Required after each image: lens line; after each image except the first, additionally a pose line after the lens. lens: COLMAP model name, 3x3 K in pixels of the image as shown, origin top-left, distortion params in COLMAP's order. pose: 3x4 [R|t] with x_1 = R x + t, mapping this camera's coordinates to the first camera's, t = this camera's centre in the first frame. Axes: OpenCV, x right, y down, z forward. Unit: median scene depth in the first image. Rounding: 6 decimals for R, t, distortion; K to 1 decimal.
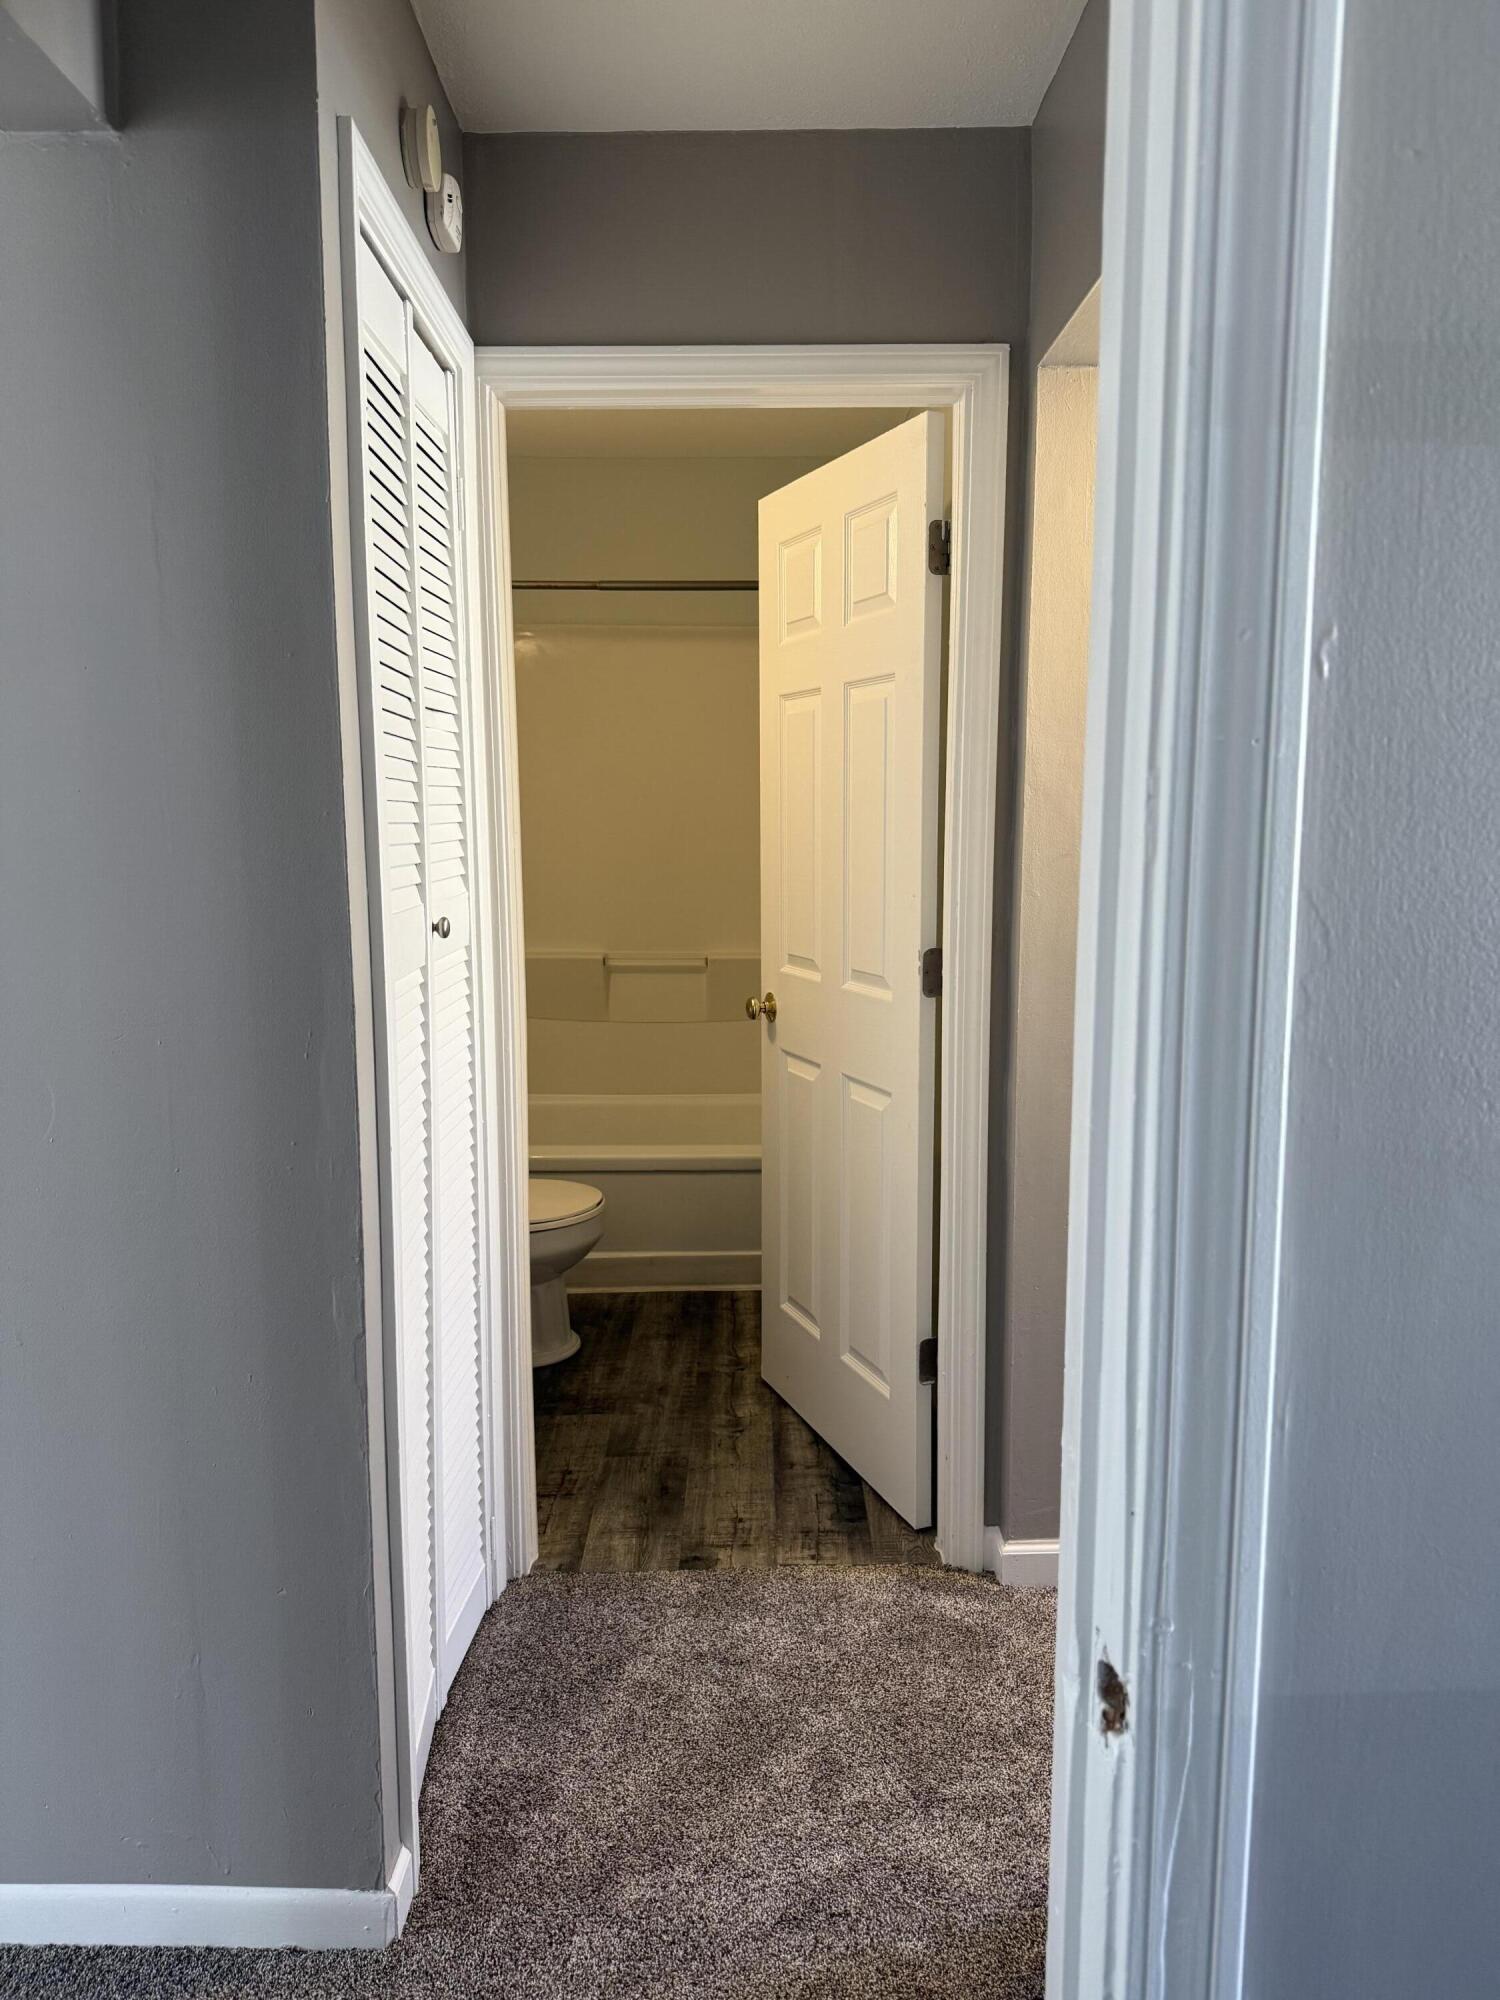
lens RADIAL K [[1421.4, 0, 745.5], [0, 1421.4, 995.9], [0, 0, 1]] dist [0.027672, -0.004594]
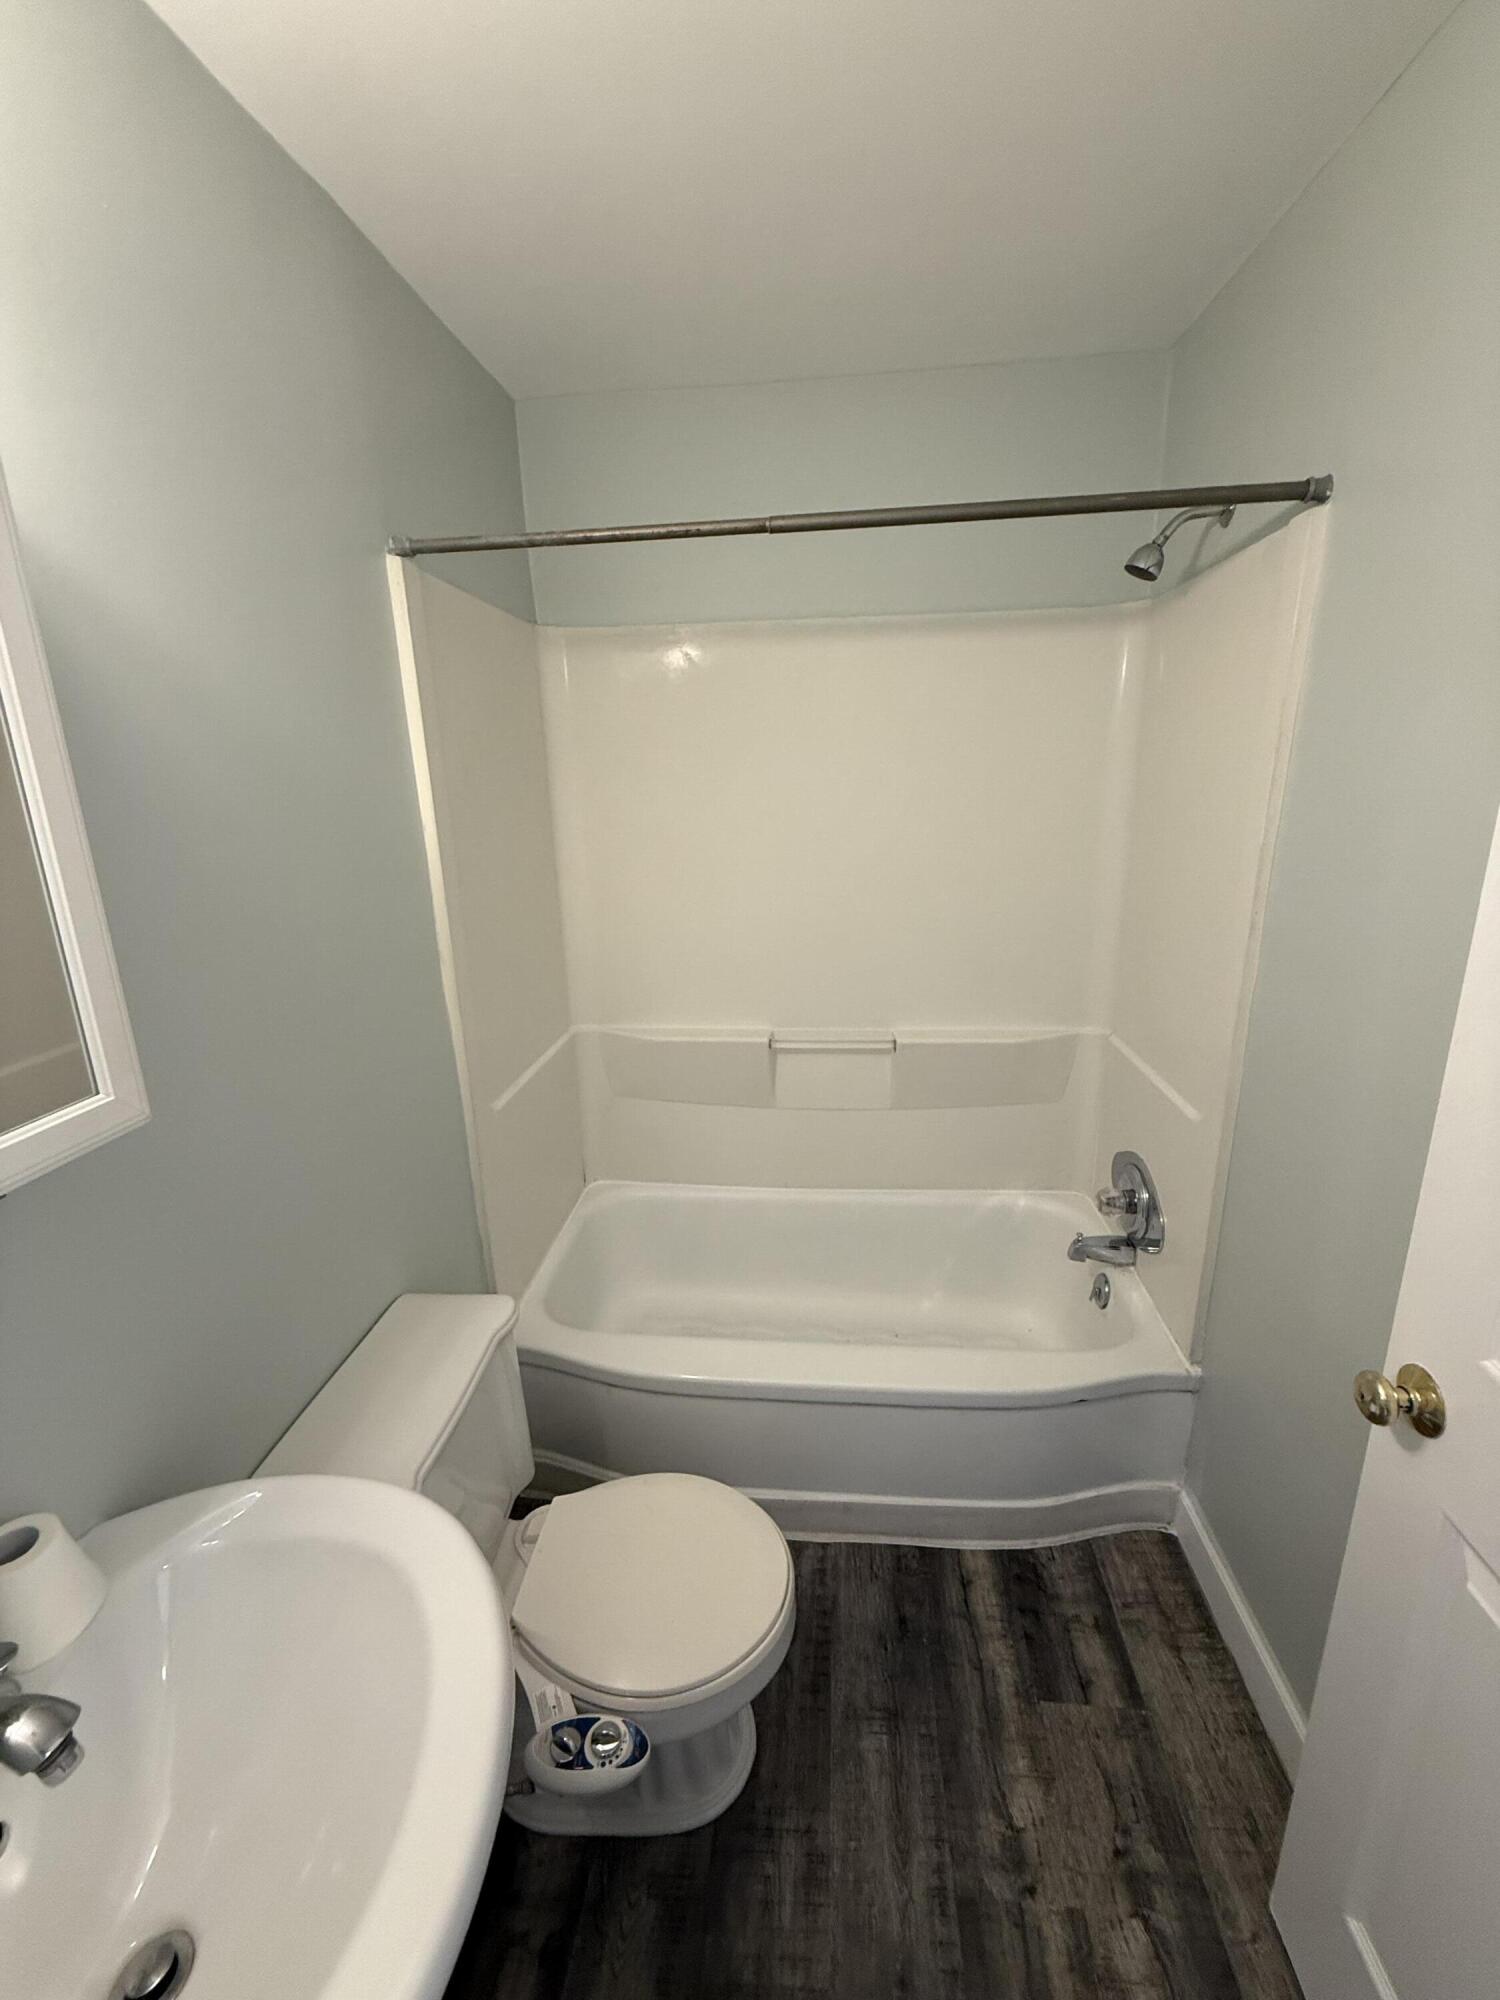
lens RADIAL K [[803.0, 0, 744.5], [0, 803.0, 990.7], [0, 0, 1]] dist [-0.000443, 0.000329]
pose [[0.994366, -0.002401, -0.105972, -0.078062], [0.016091, 0.991577, 0.128515, -0.140662], [0.104771, -0.129496, 0.986029, 0.655556]]
